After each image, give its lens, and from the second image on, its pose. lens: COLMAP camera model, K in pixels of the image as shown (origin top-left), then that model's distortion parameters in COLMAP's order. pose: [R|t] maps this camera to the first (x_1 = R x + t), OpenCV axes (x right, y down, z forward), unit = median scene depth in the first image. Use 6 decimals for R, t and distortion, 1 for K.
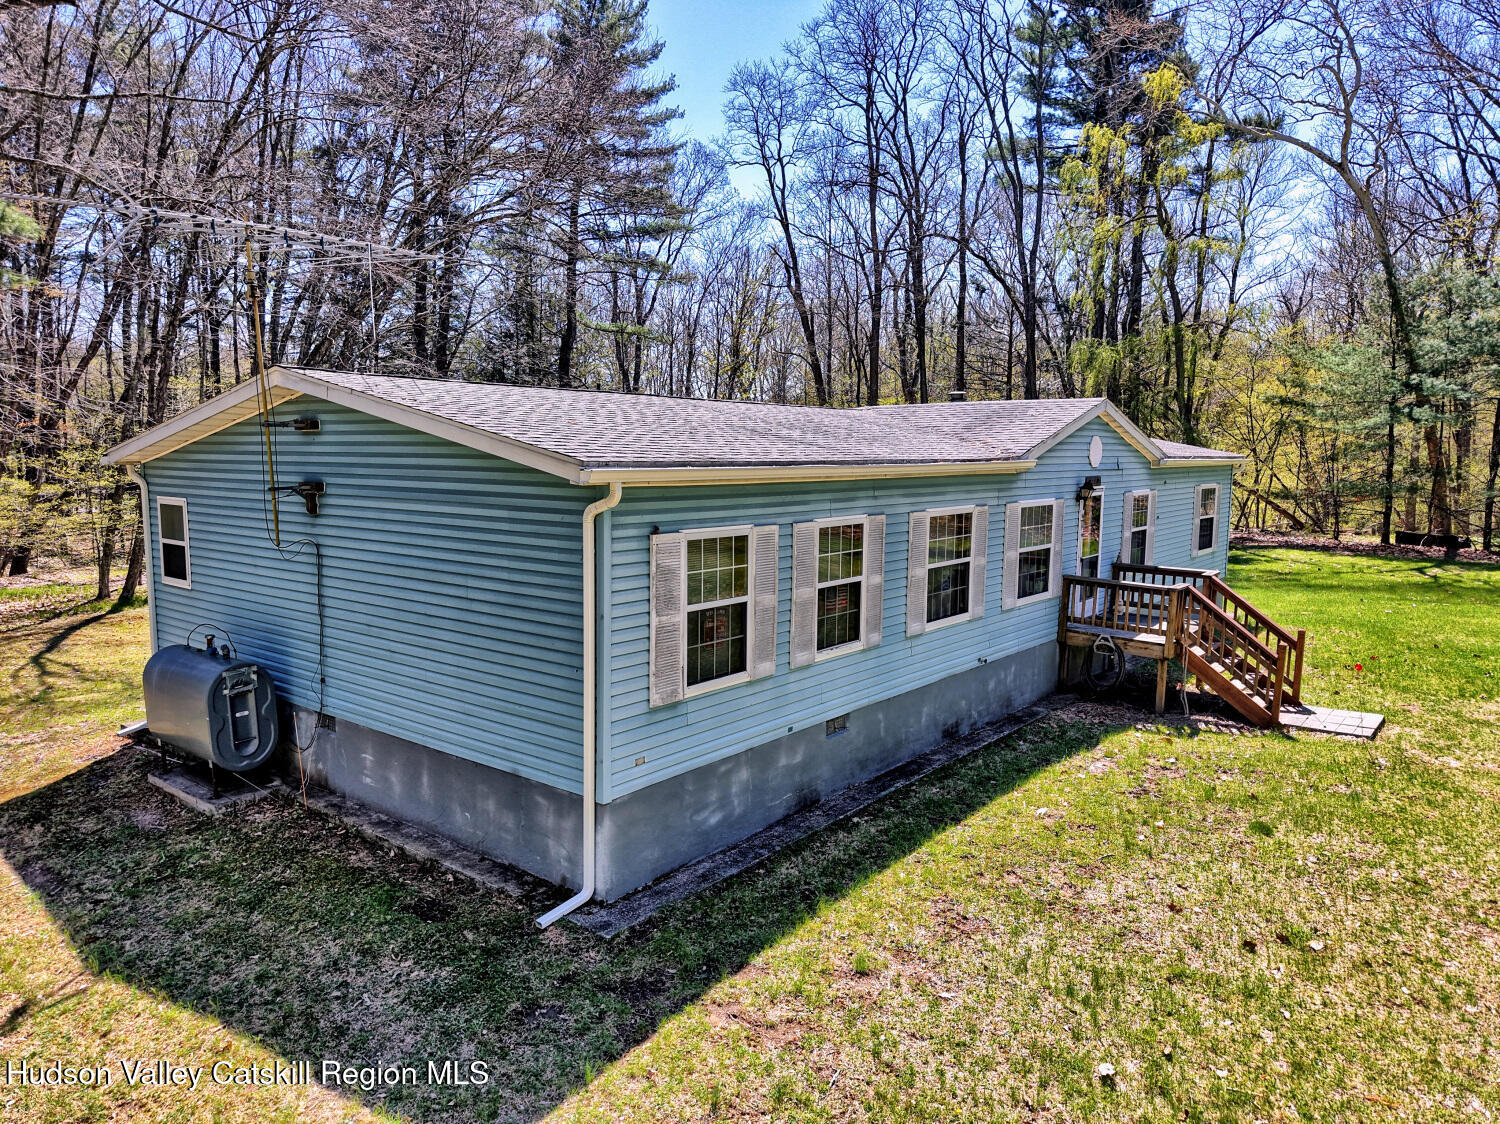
lens RADIAL K [[1012.8, 0, 724.2], [0, 1012.8, 588.3], [0, 0, 1]] dist [0.023593, -0.027140]
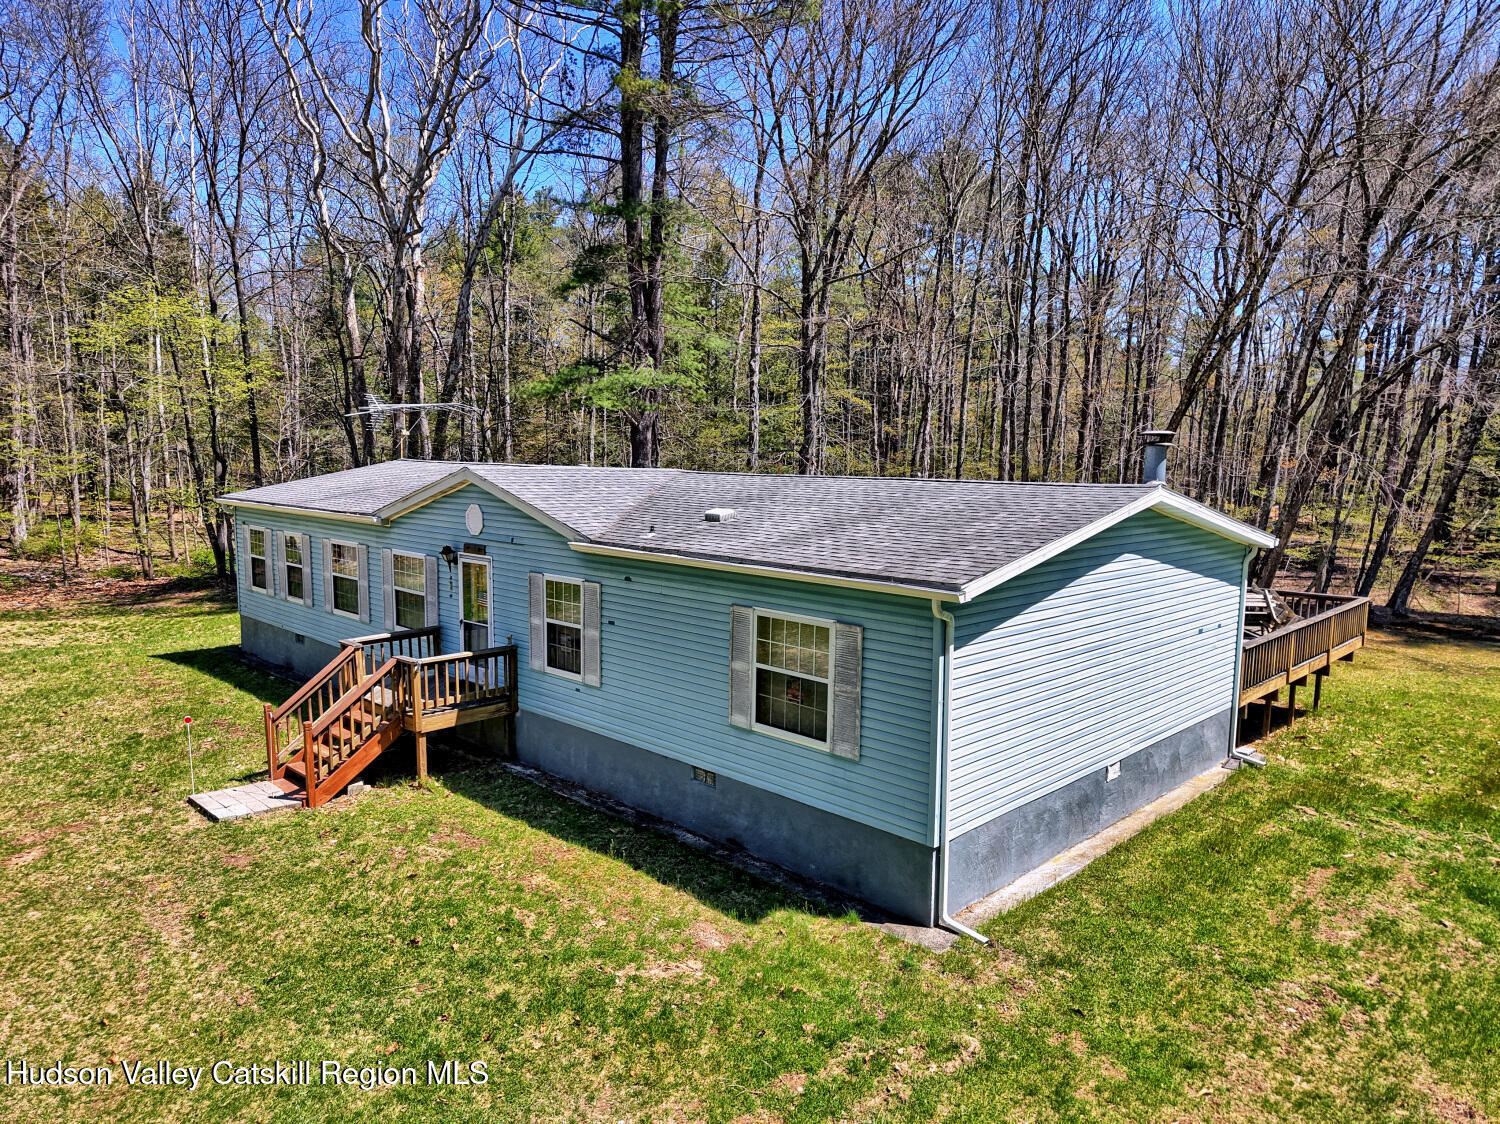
lens RADIAL K [[1012.8, 0, 753.7], [0, 1012.8, 554.7], [0, 0, 1]] dist [0.023593, -0.027140]
pose [[-0.074451, 0.103007, -0.991890, 2.039519], [-0.142546, 0.983338, 0.112818, -0.383445], [0.986984, 0.149789, -0.058527, 2.019817]]
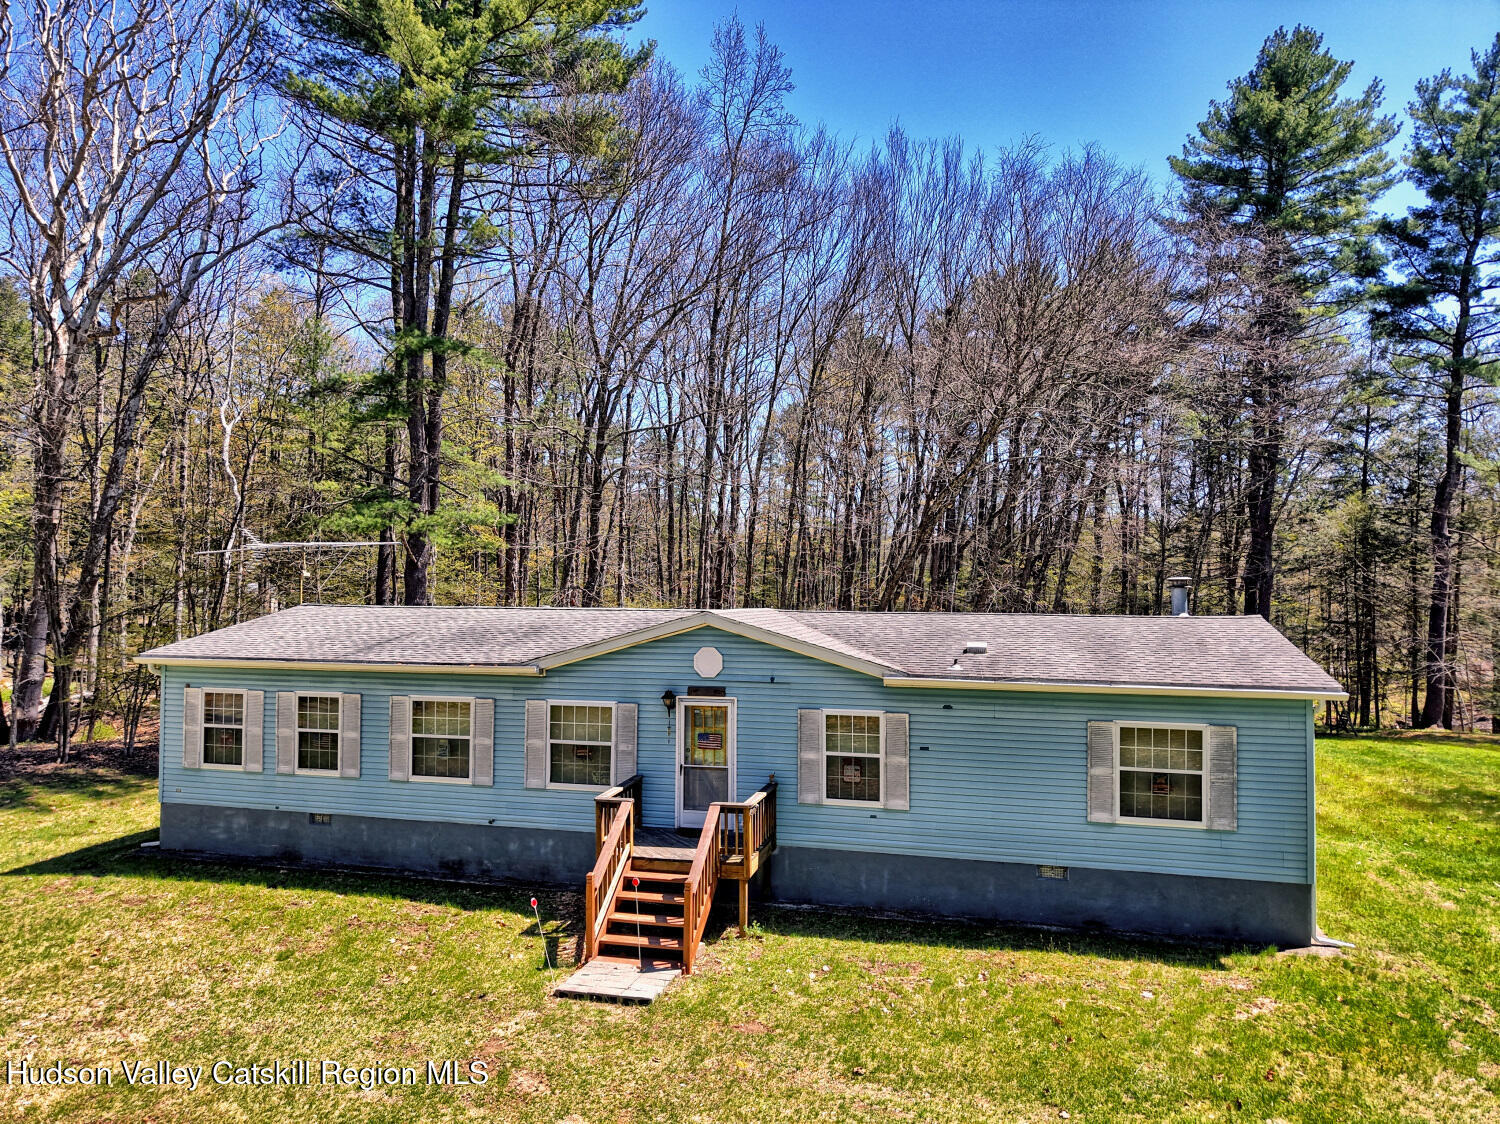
lens RADIAL K [[1012.8, 0, 748.8], [0, 1012.8, 561.5], [0, 0, 1]] dist [0.023593, -0.027140]
pose [[0.437262, -0.019587, -0.899121, 1.969402], [-0.125077, 0.988722, -0.082366, -0.236462], [0.890594, 0.148475, 0.429881, 0.875960]]
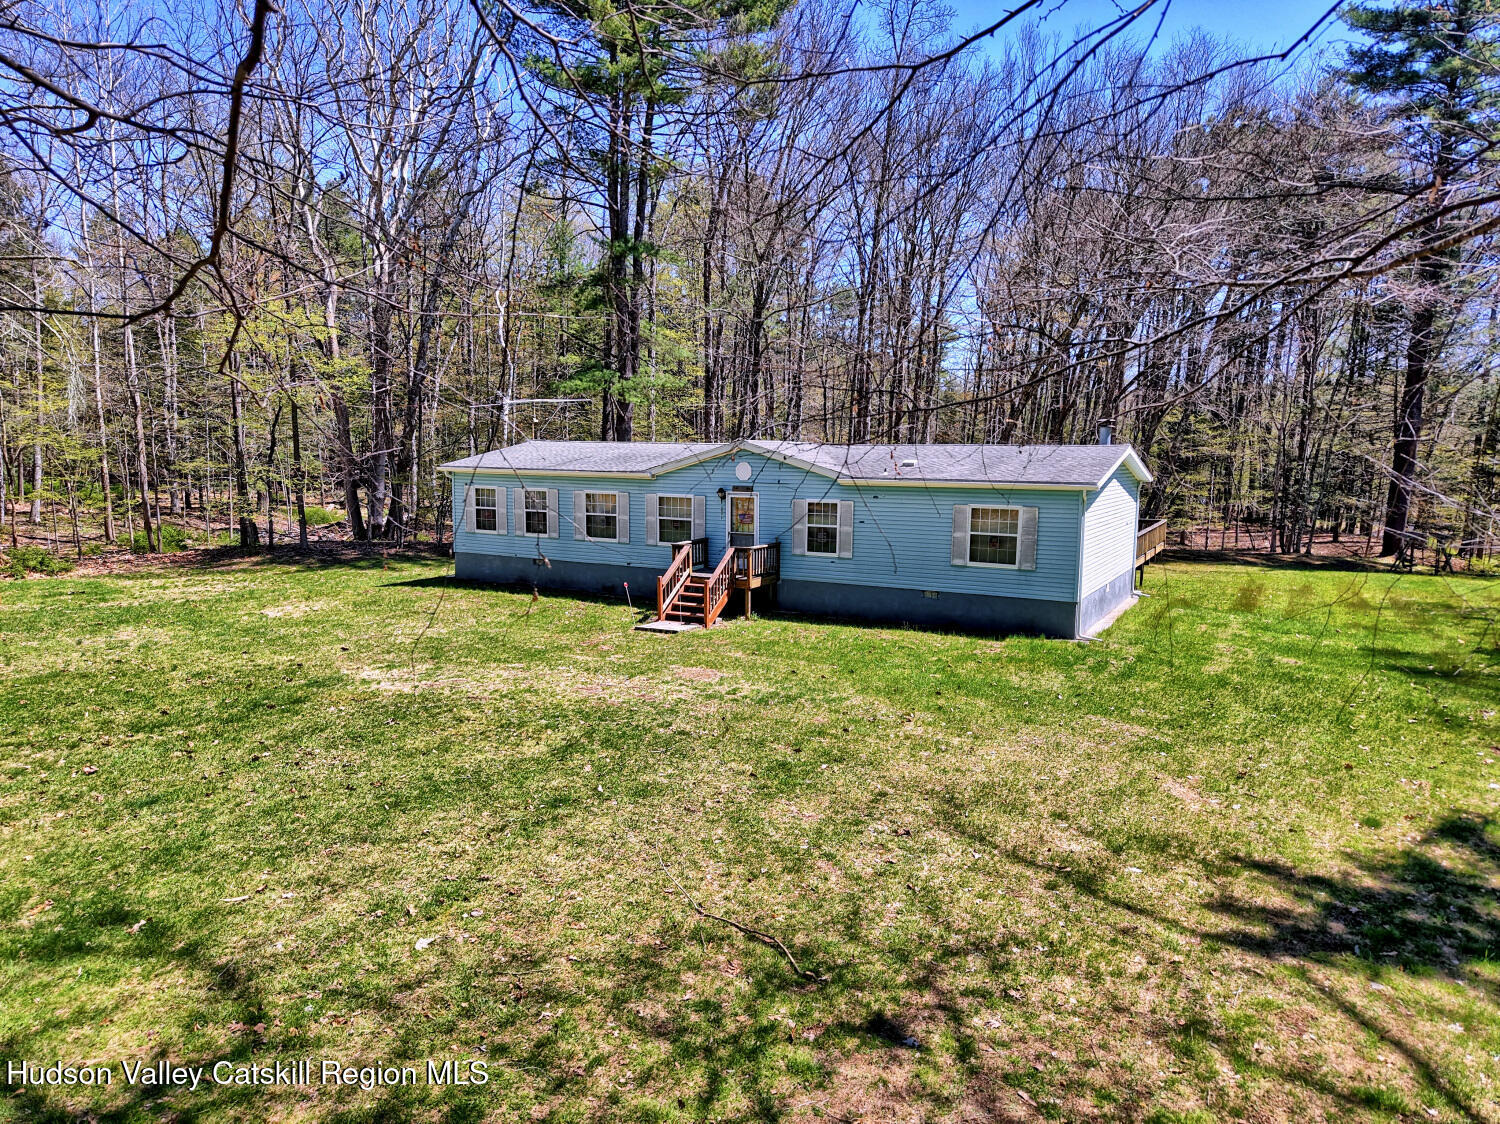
lens RADIAL K [[1012.8, 0, 750.4], [0, 1012.8, 560.7], [0, 0, 1]] dist [0.023593, -0.027140]
pose [[0.201459, 0.112145, -0.973056, 3.090921], [-0.140267, 0.986488, 0.084652, -0.197962], [0.969402, 0.119433, 0.214467, 0.997846]]
